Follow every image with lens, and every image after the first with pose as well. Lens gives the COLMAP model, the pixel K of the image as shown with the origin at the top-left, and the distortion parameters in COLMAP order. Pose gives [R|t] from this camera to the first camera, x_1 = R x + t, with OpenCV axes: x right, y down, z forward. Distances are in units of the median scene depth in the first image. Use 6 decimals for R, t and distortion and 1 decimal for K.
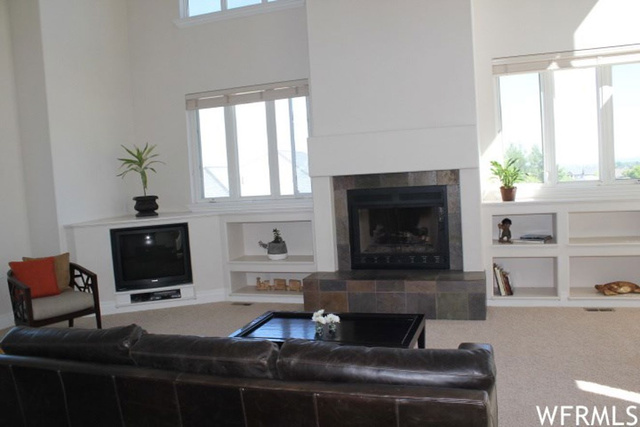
lens RADIAL K [[564.7, 0, 320.0], [0, 564.7, 213.5], [0, 0, 1]] dist [-0.078091, 0.009099]
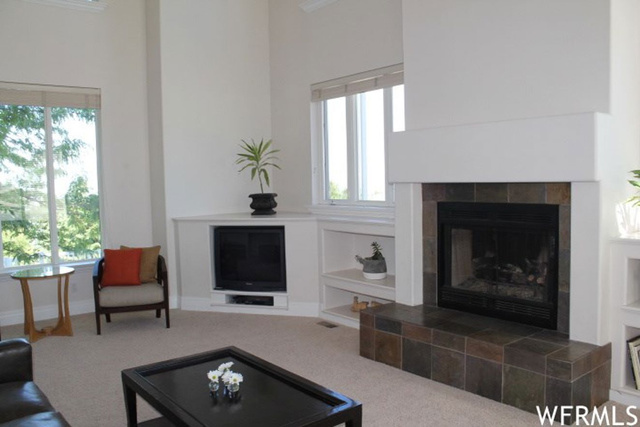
lens RADIAL K [[564.7, 0, 320.0], [0, 564.7, 213.5], [0, 0, 1]] dist [-0.078091, 0.009099]
pose [[0.833961, 0.075432, -0.546644, 0.319599], [-0.066666, 0.997130, 0.035889, -0.041224], [0.547782, 0.006513, 0.836596, 0.271320]]
